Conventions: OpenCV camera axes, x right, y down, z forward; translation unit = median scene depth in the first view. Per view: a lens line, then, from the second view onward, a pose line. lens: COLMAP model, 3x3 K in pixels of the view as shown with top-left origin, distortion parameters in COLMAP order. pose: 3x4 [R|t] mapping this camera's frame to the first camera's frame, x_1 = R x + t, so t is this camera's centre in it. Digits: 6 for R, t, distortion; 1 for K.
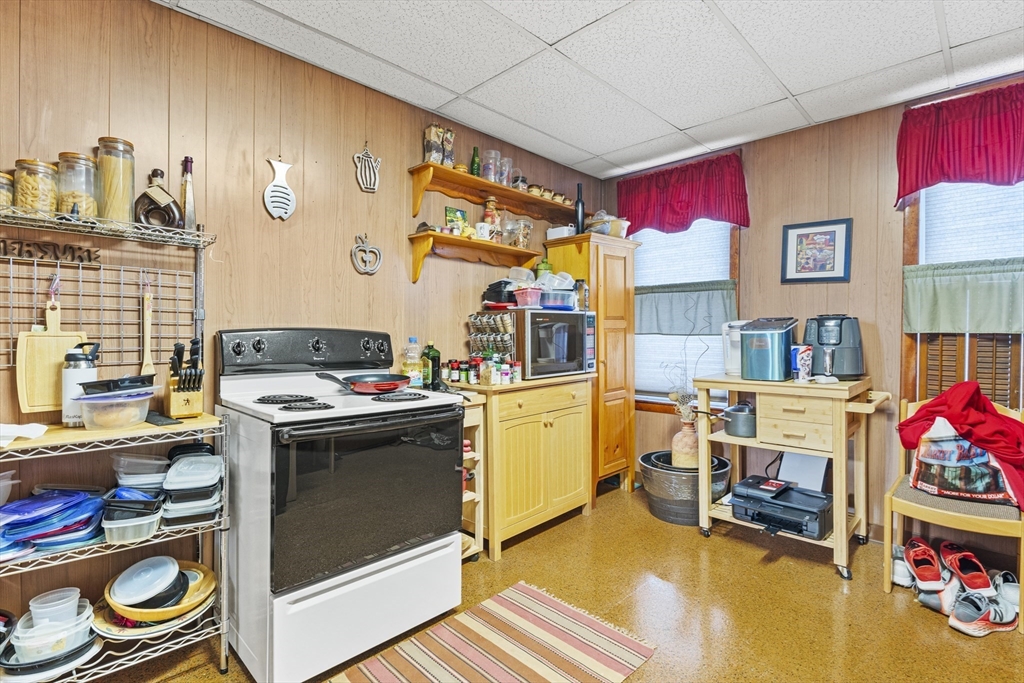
lens RADIAL K [[491.8, 0, 506.7], [0, 491.8, 339.7], [0, 0, 1]] dist [-0.003013, -0.001982]
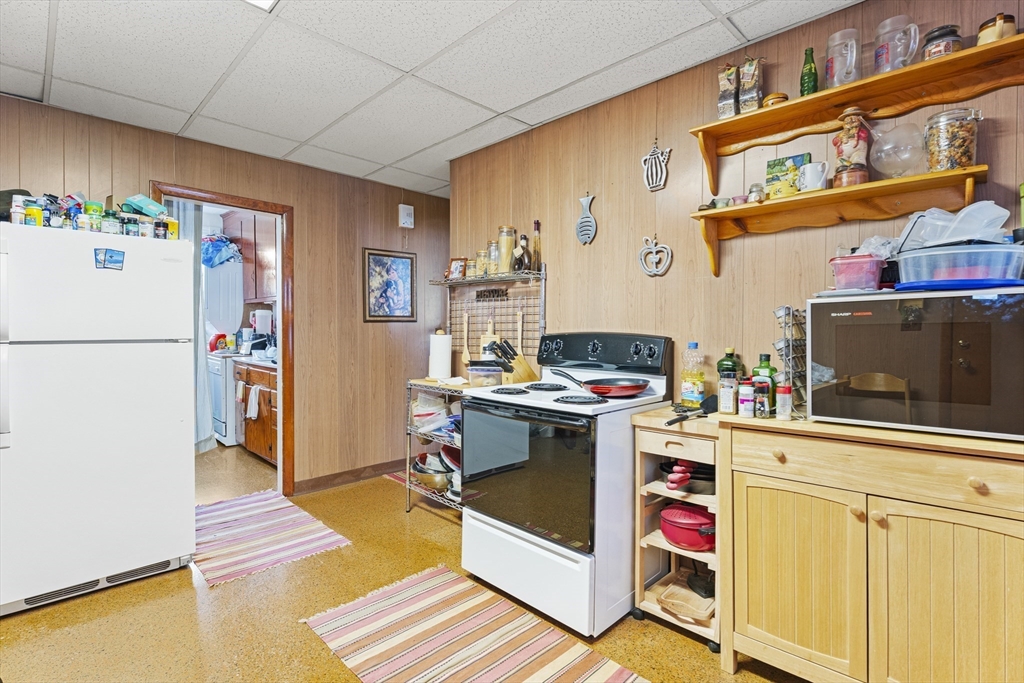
lens RADIAL K [[491.8, 0, 507.1], [0, 491.8, 338.4], [0, 0, 1]] dist [-0.003013, -0.001982]
pose [[-0.005490, 0.013104, -0.999899, 0.675250], [-0.012803, 0.999831, 0.013173, -0.019446], [0.999903, 0.012874, -0.005321, 0.707527]]
